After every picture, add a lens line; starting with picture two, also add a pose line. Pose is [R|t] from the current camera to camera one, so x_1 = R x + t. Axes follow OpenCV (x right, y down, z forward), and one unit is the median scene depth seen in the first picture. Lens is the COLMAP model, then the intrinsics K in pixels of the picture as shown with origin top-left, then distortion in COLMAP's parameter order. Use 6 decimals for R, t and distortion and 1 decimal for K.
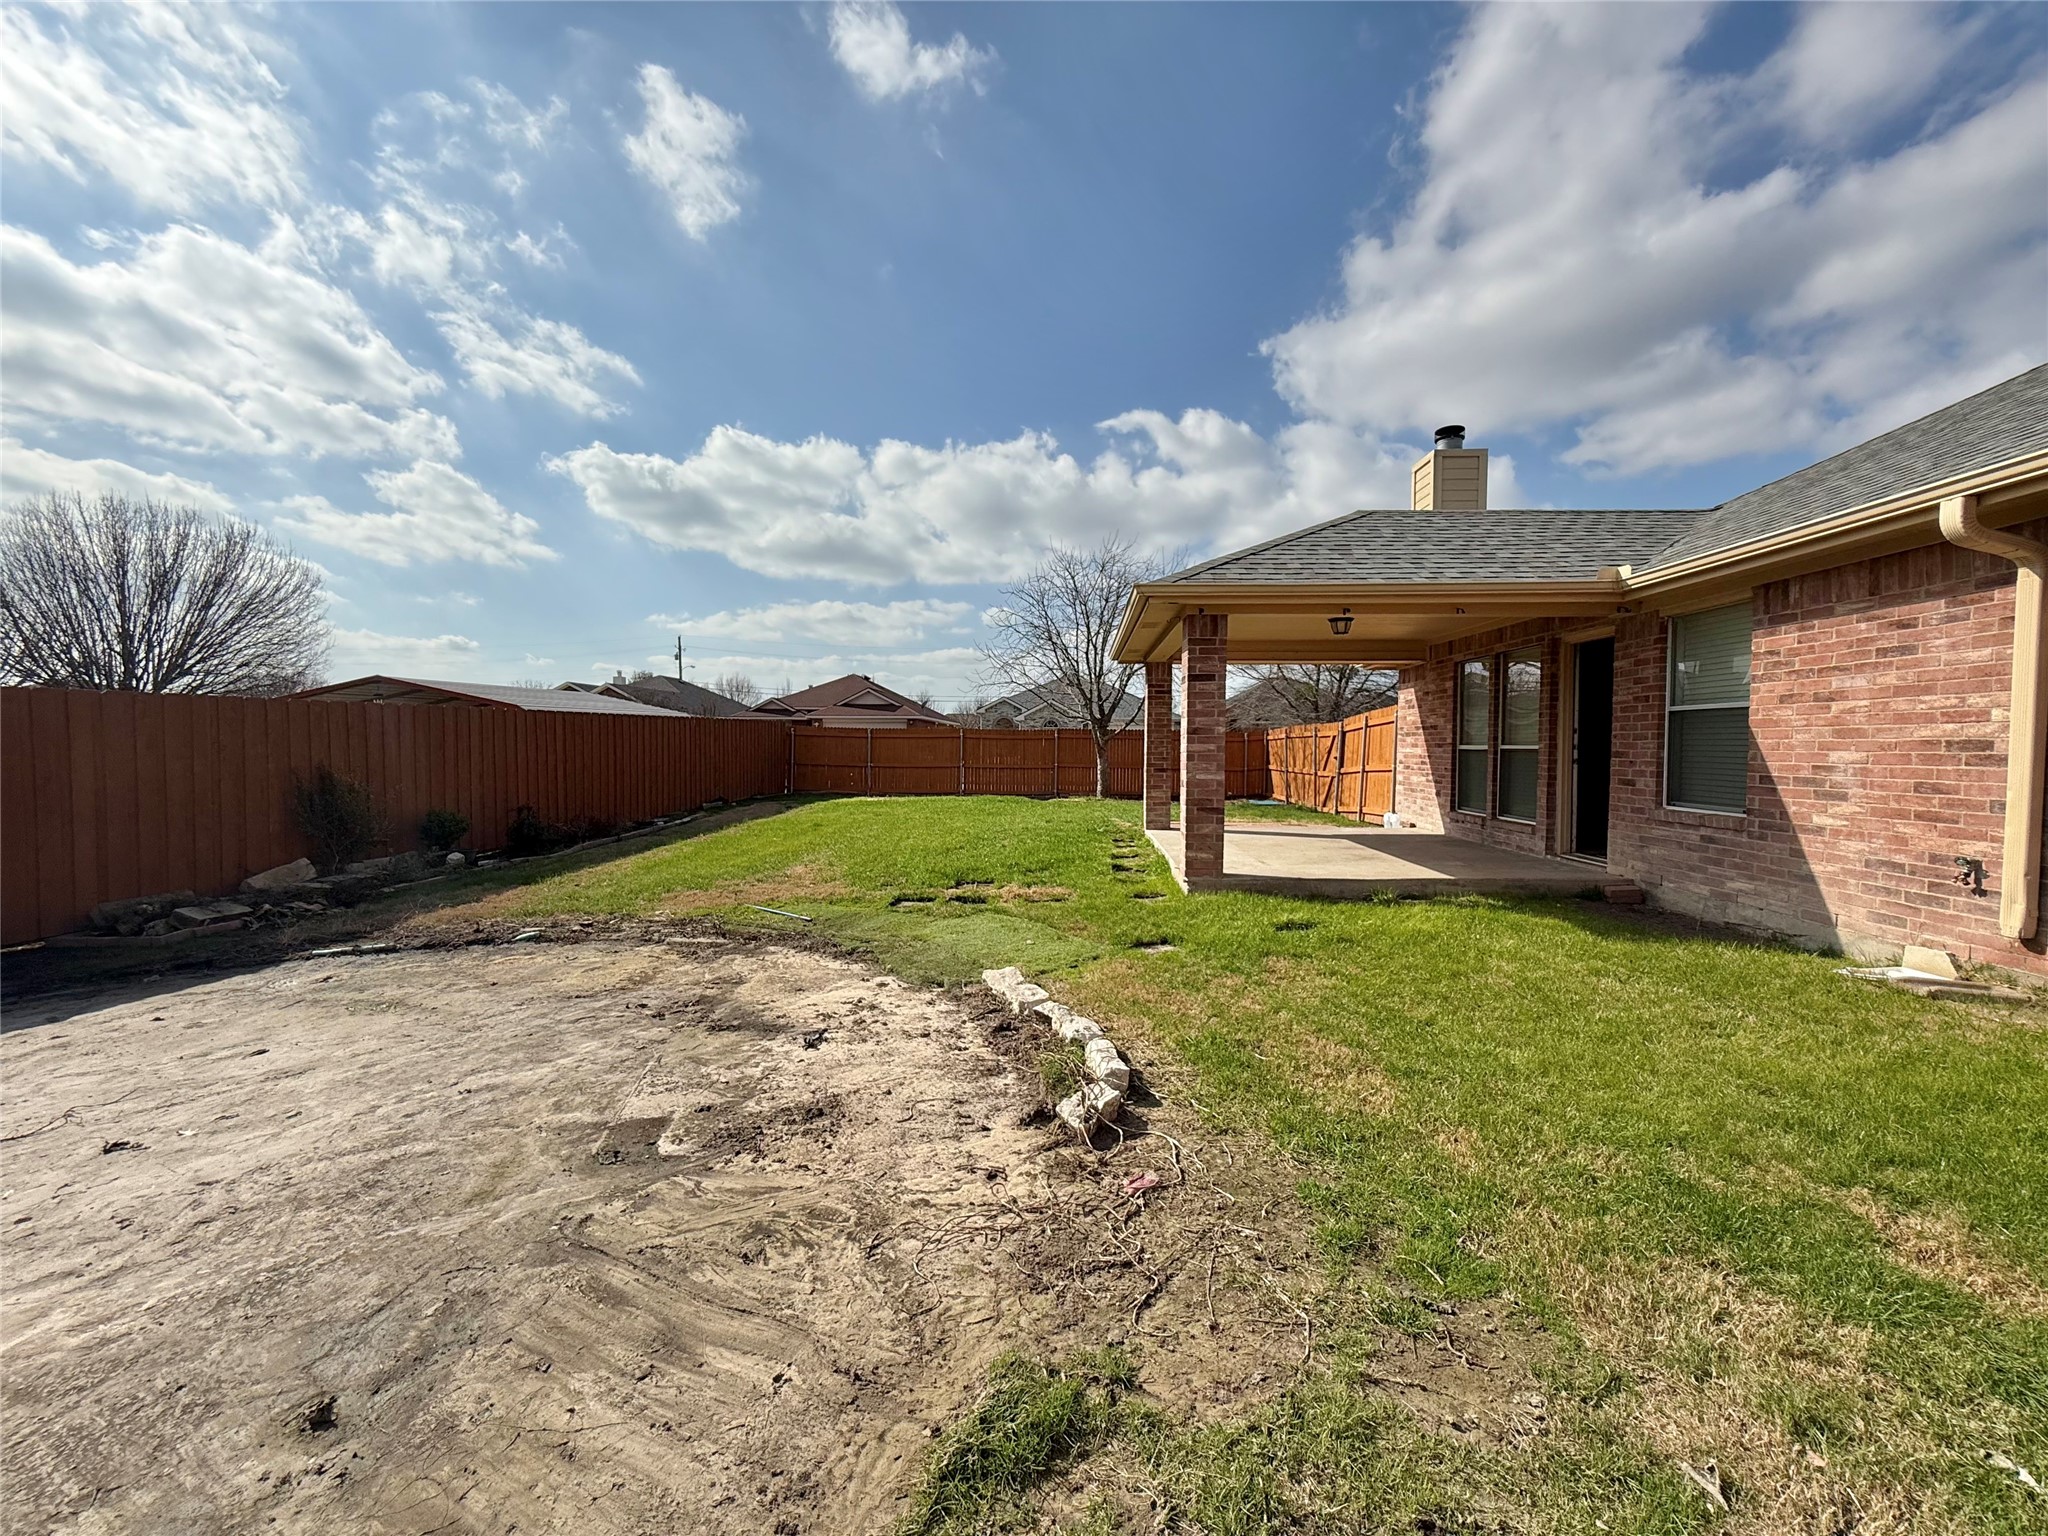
lens RADIAL K [[814.4, 0, 1028.5], [0, 814.4, 773.2], [0, 0, 1]] dist [0.000281, -0.000486]
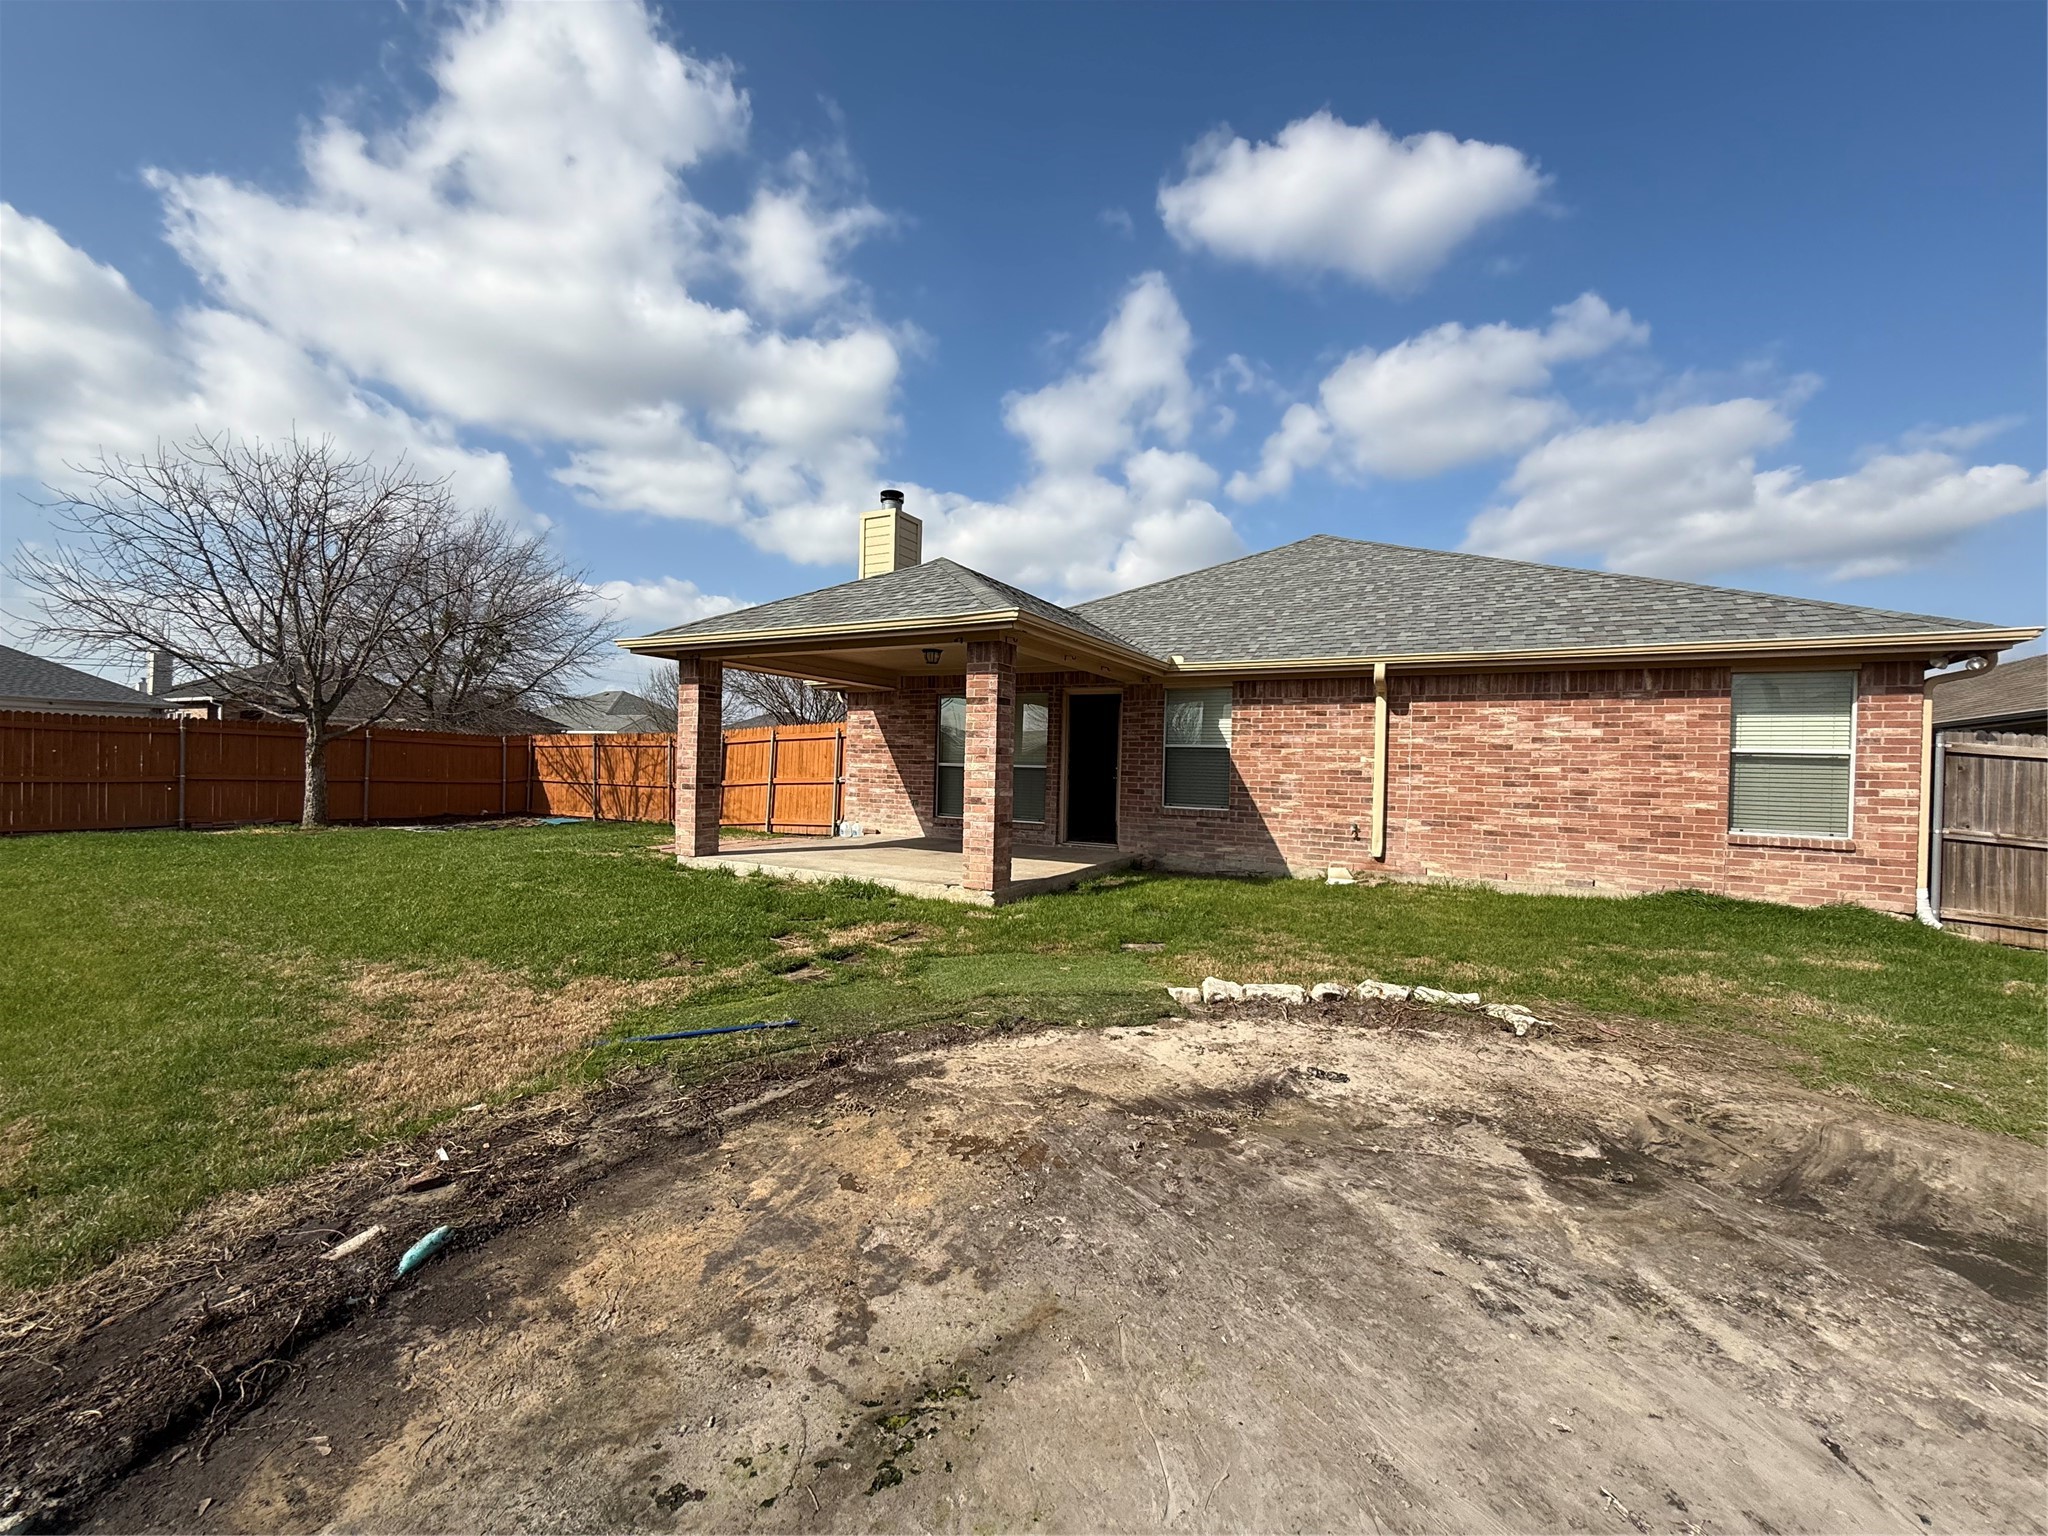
lens RADIAL K [[818.7, 0, 1020.7], [0, 818.7, 781.1], [0, 0, 1]] dist [0.002567, 0.000242]
pose [[0.436086, -0.009162, 0.899858, -0.982823], [0.007282, 0.999951, 0.006652, -0.026189], [-0.899876, 0.003652, 0.436131, 0.674994]]
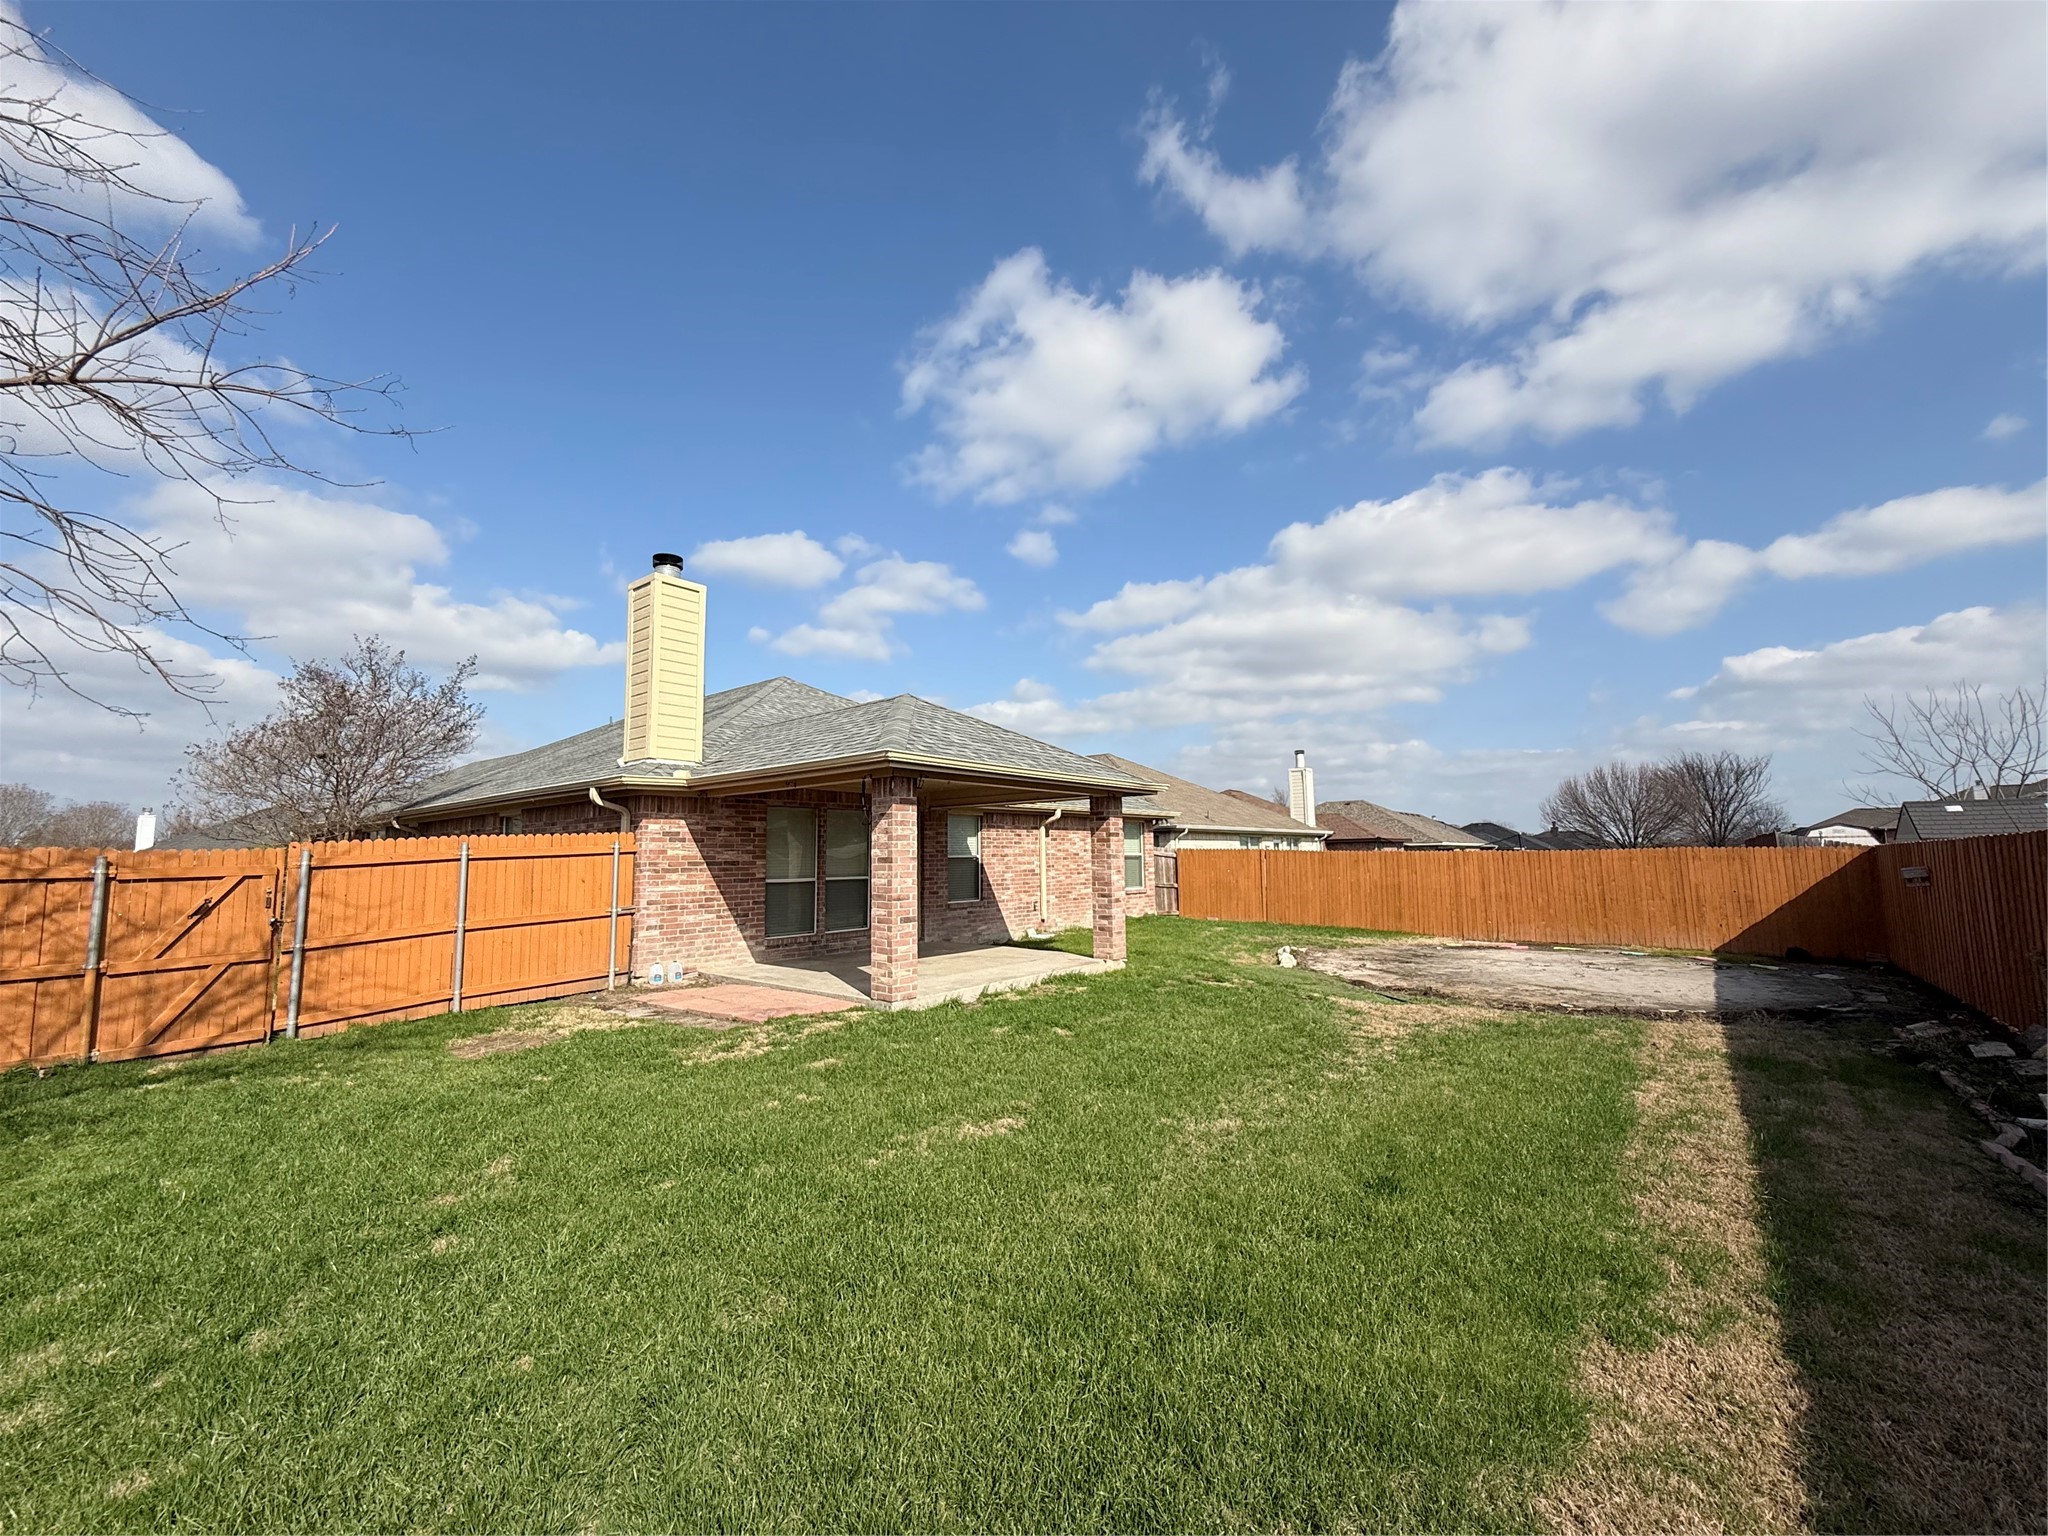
lens RADIAL K [[814.4, 0, 1028.5], [0, 814.4, 773.2], [0, 0, 1]] dist [0.000281, -0.000486]
pose [[-0.807044, 0.066423, 0.586743, -0.826733], [0.029195, 0.996926, -0.072701, -0.166931], [-0.589769, -0.041543, -0.806503, 3.218061]]
